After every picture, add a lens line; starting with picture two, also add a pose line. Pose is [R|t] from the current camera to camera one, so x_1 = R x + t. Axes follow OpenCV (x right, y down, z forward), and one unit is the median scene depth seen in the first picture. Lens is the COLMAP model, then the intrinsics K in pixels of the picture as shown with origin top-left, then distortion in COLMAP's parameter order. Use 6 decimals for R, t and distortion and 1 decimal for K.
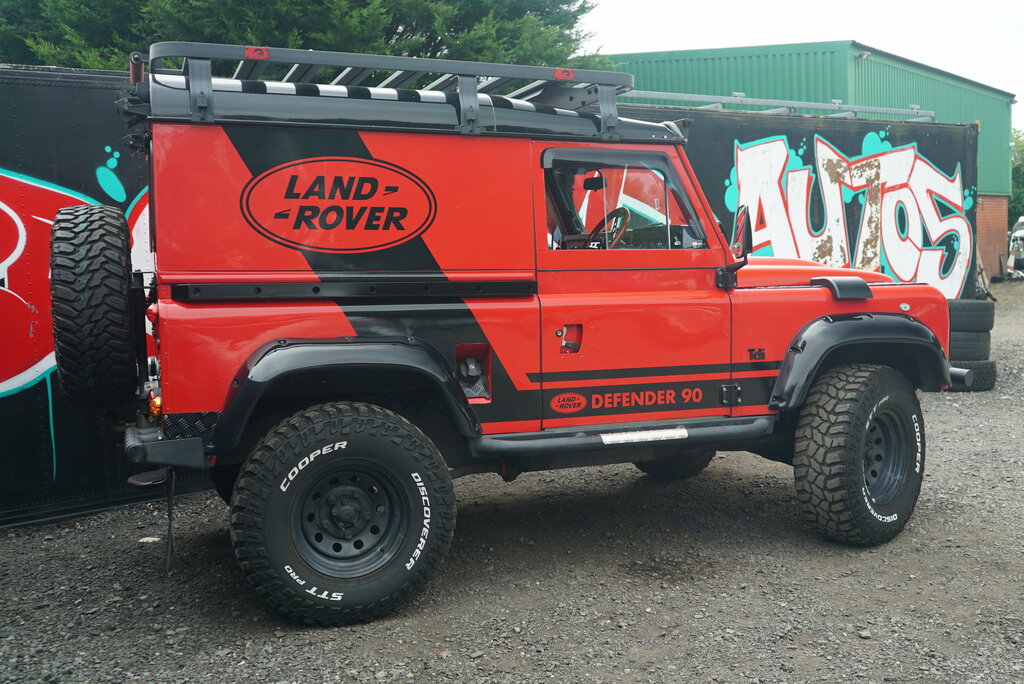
lens RADIAL K [[1004.5, 0, 515.2], [0, 1004.5, 342.5], [0, 0, 1]] dist [0.012353, -0.009912]
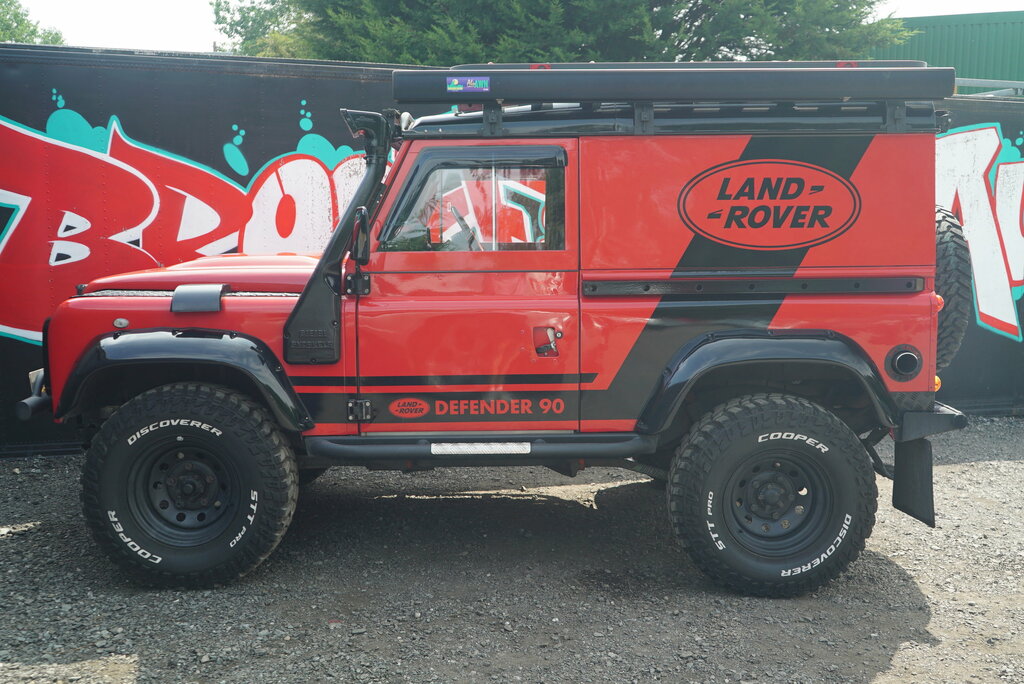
lens RADIAL K [[1022.0, 0, 516.3], [0, 1022.0, 343.1], [0, 0, 1]] dist [0.004042, 0.011600]
pose [[0.945570, 0.092806, -0.311904, 0.348382], [-0.081929, 0.995490, 0.047829, -0.046198], [0.314937, -0.019672, 0.948909, 0.030019]]
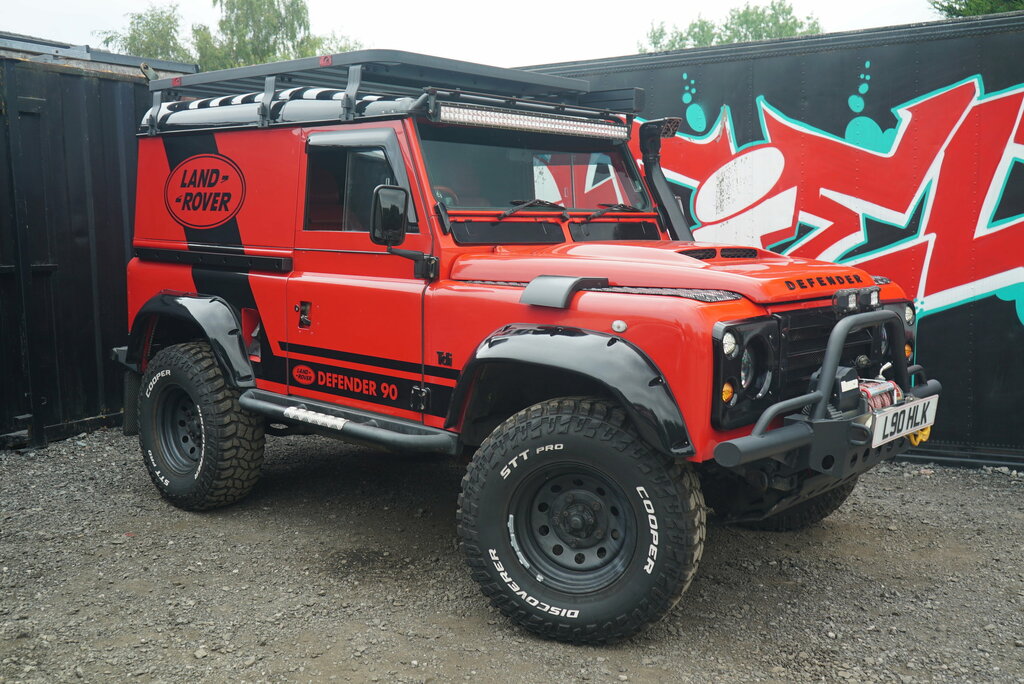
lens RADIAL K [[1009.6, 0, 513.6], [0, 1009.6, 340.5], [0, 0, 1]] dist [0.003681, 0.019768]
pose [[0.456056, 0.125020, -0.881126, 1.073796], [-0.083497, 0.991727, 0.097496, -0.096933], [0.886026, 0.029107, 0.462722, 0.687990]]
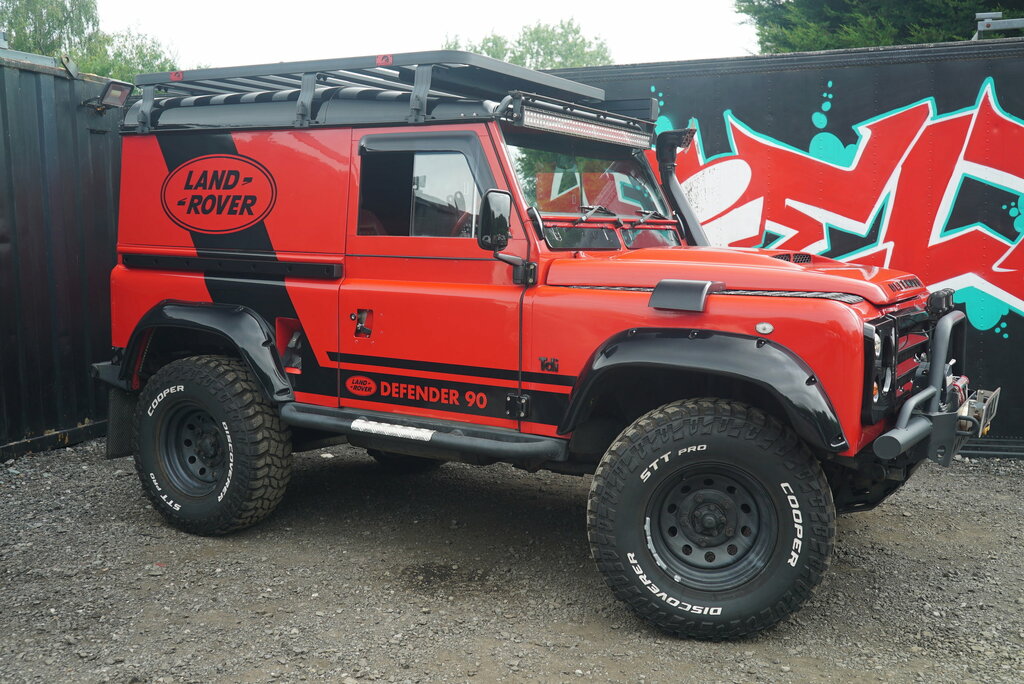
lens RADIAL K [[1009.6, 0, 513.6], [0, 1009.6, 340.5], [0, 0, 1]] dist [0.003681, 0.019768]
pose [[0.629816, 0.106546, -0.769402, 0.918842], [-0.082597, 0.994118, 0.070053, -0.069067], [0.772340, 0.019430, 0.634912, 0.458301]]
